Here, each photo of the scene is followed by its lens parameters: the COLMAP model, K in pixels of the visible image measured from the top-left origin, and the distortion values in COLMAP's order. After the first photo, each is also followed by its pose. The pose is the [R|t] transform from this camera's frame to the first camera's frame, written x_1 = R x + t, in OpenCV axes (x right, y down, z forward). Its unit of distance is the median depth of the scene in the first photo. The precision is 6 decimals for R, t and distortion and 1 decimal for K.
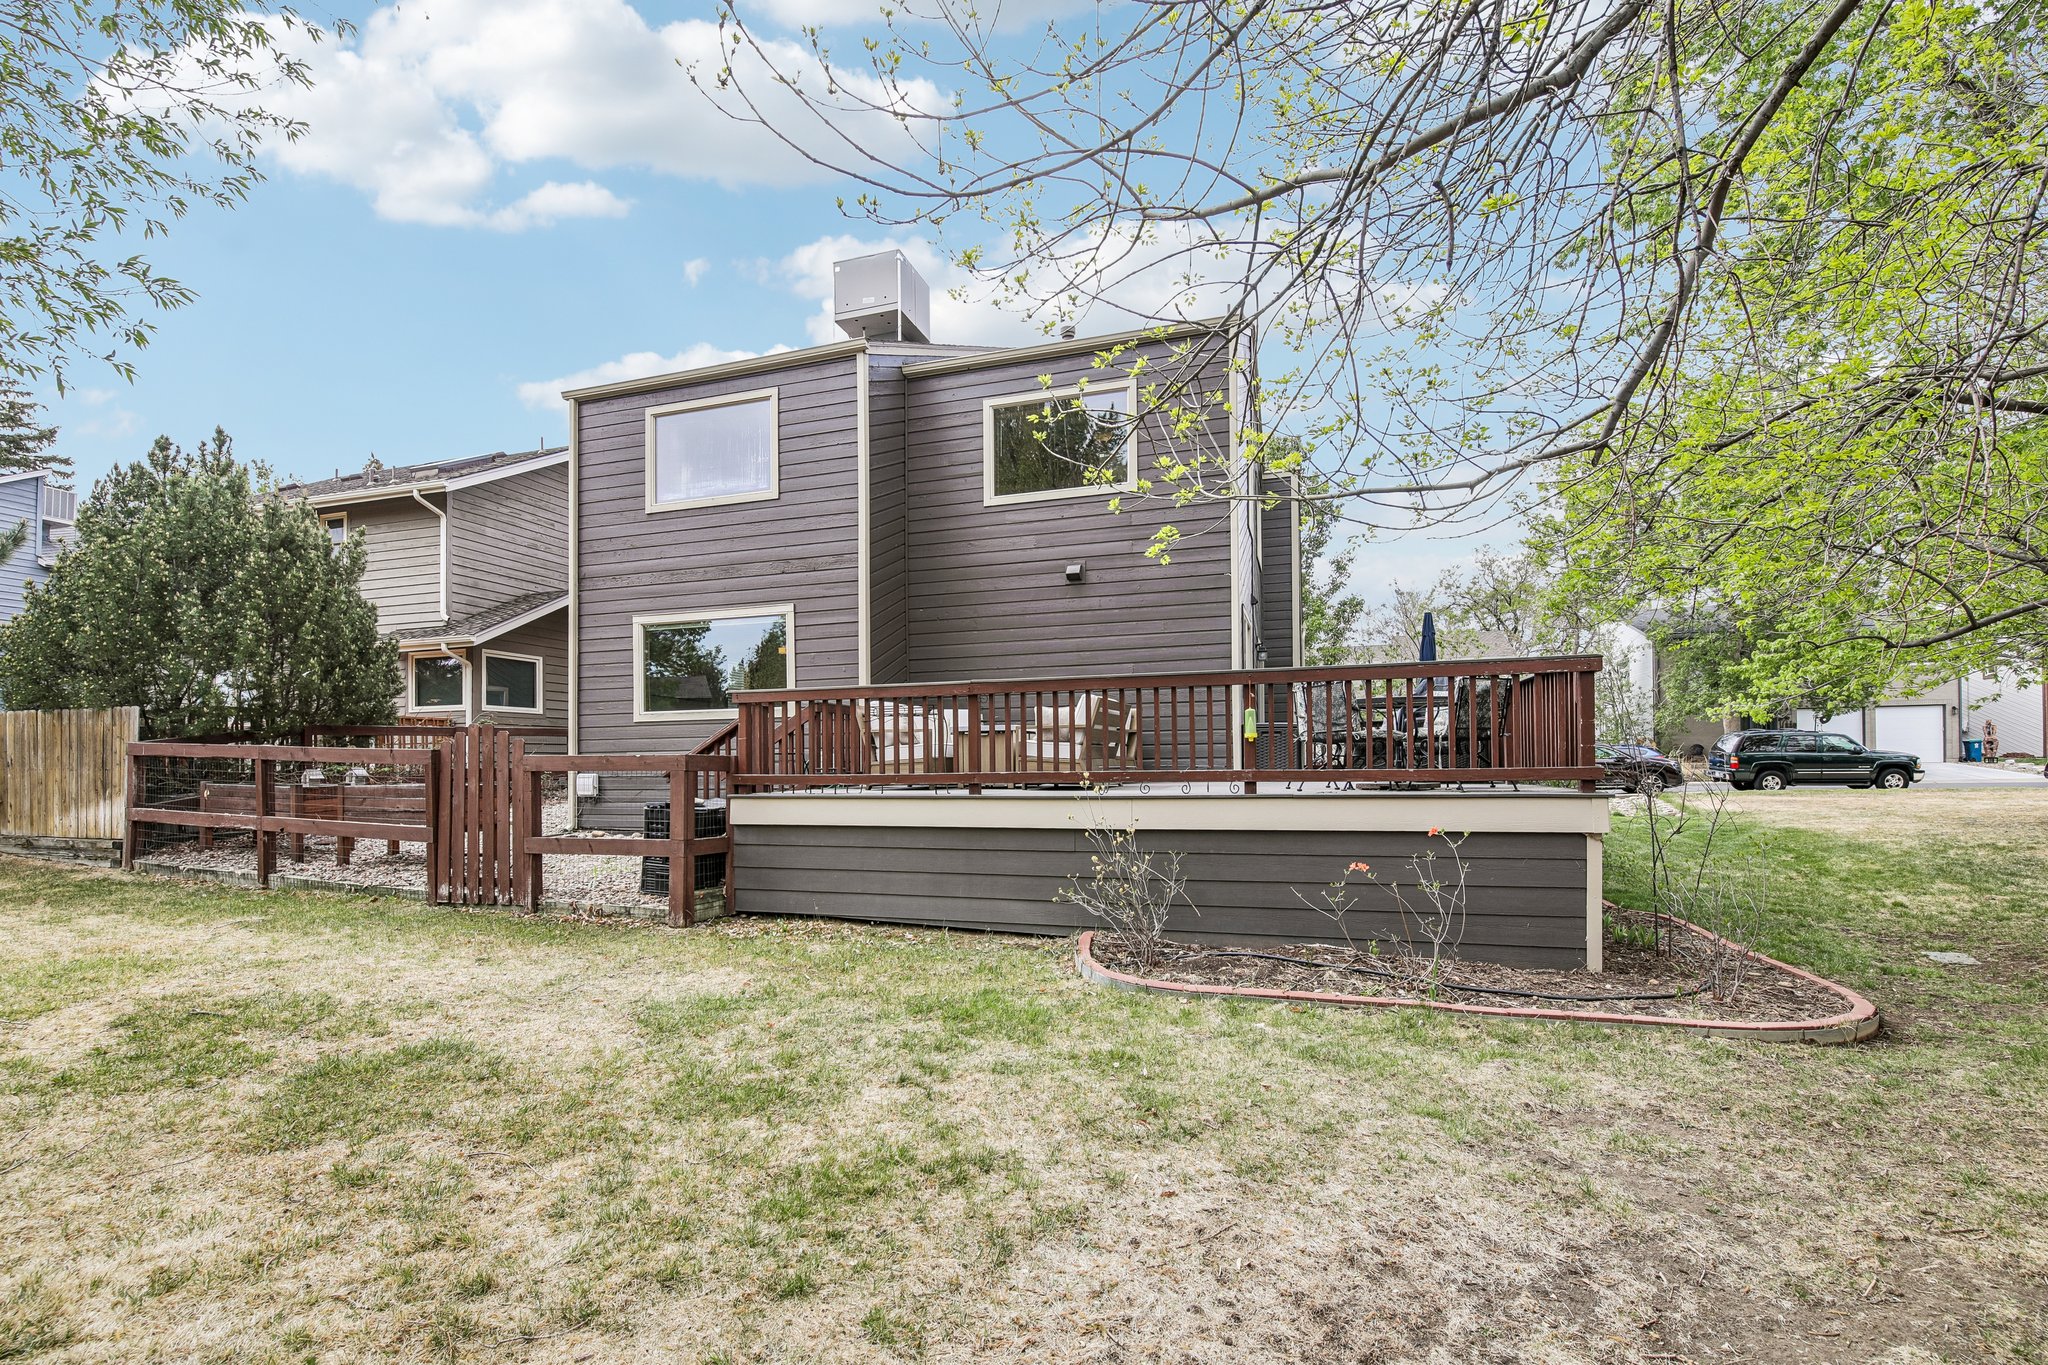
lens RADIAL K [[884.0, 0, 1019.8], [0, 884.0, 714.3], [0, 0, 1]] dist [-0.017352, -0.000939]
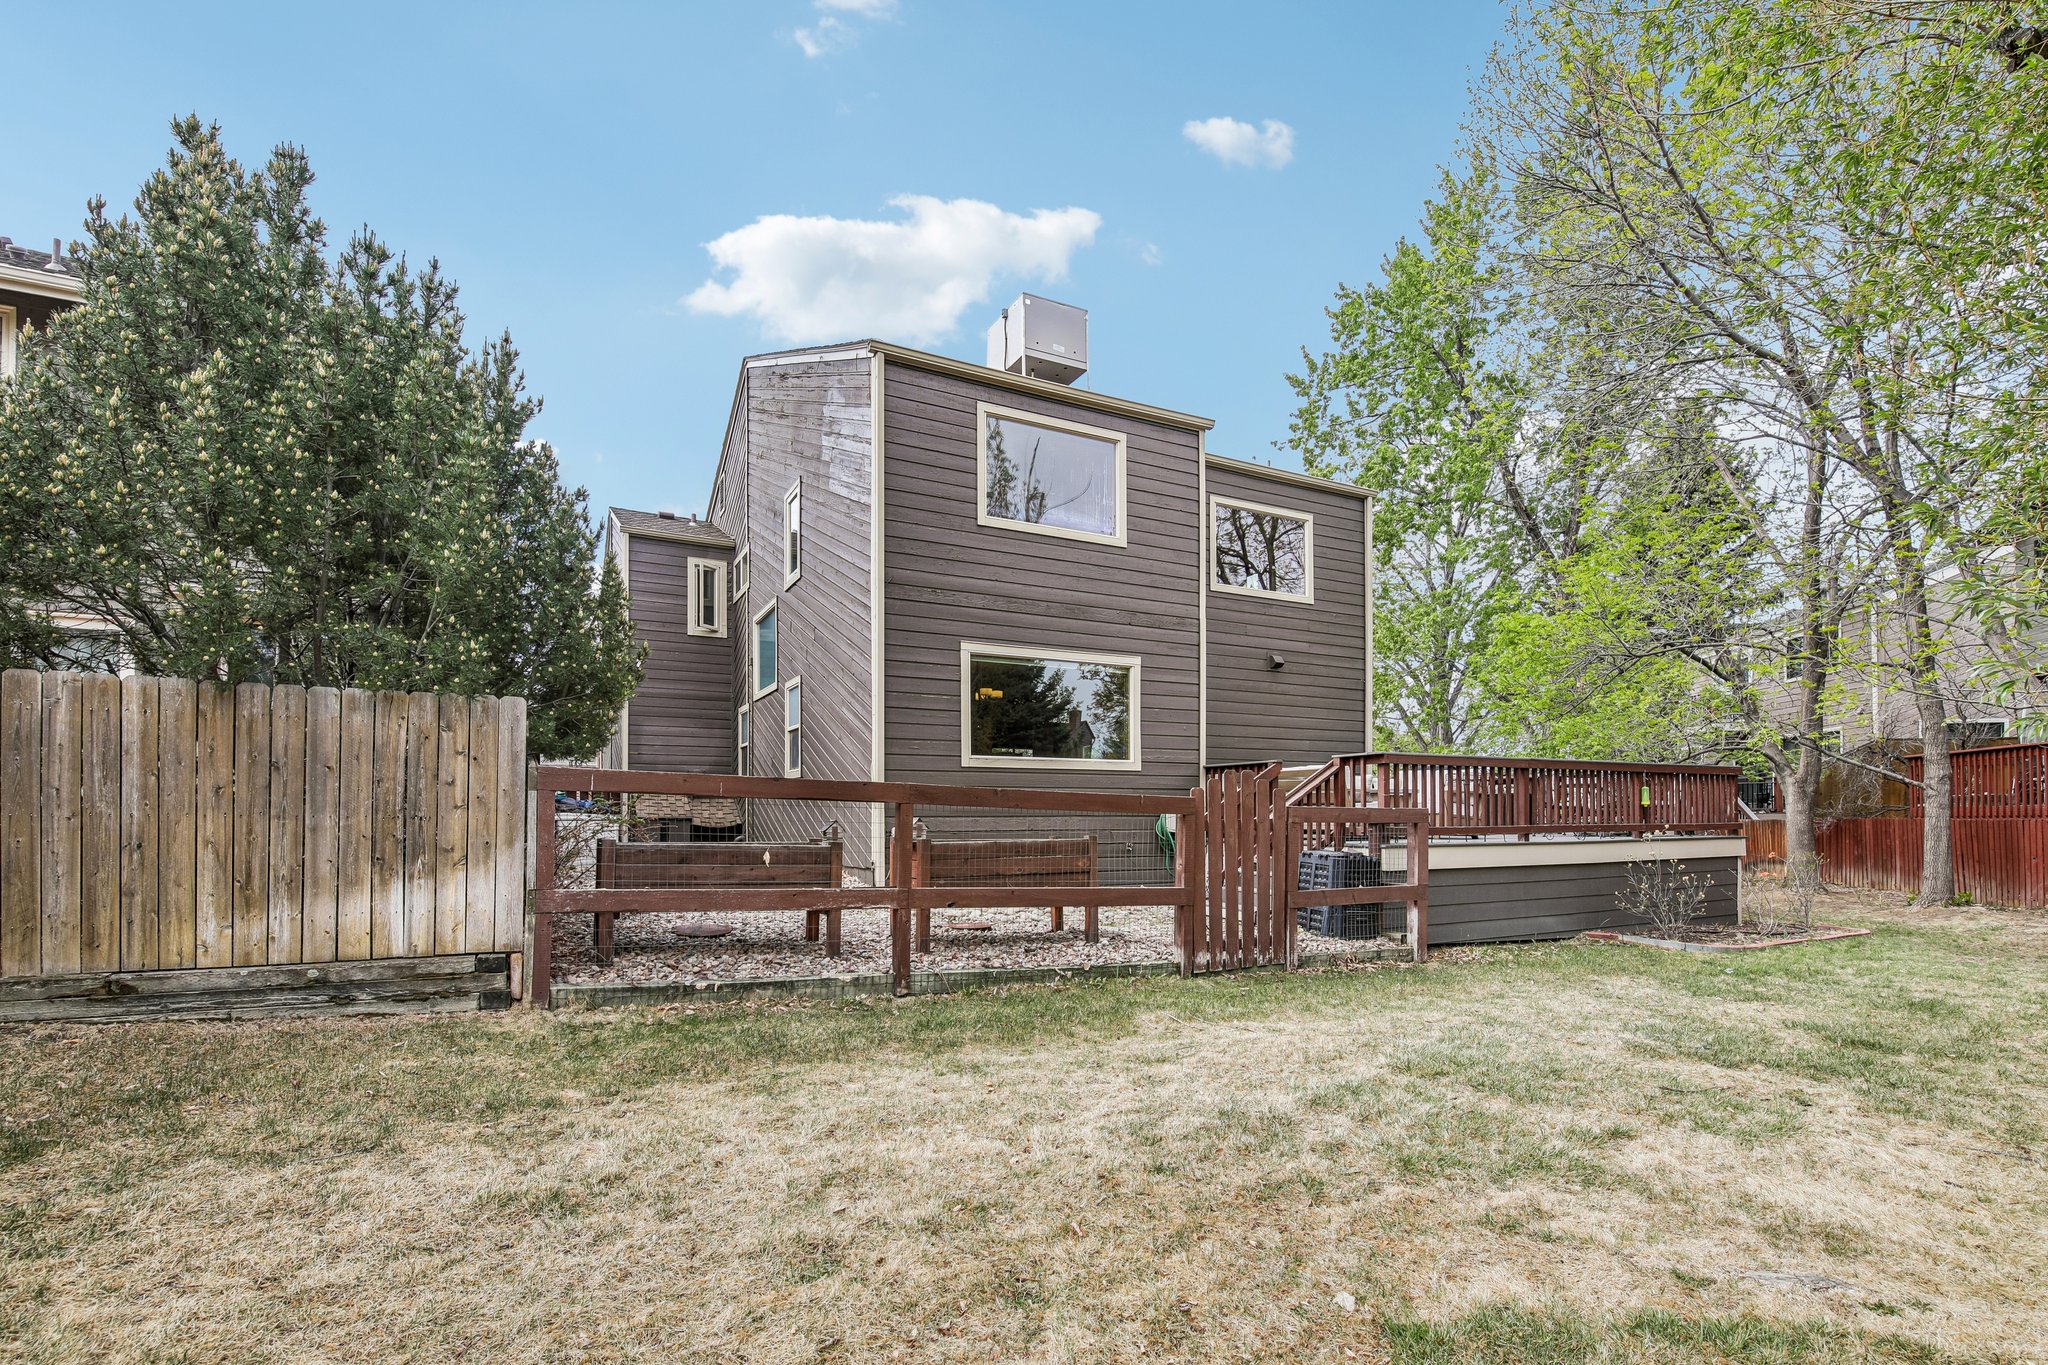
lens RADIAL K [[882.2, 0, 1056.1], [0, 882.2, 769.2], [0, 0, 1]] dist [-0.007812, -0.000565]
pose [[0.727967, 0.049481, 0.683824, -1.426635], [-0.042343, 0.998733, -0.027191, 0.045078], [-0.684303, -0.009161, 0.729140, 0.483292]]
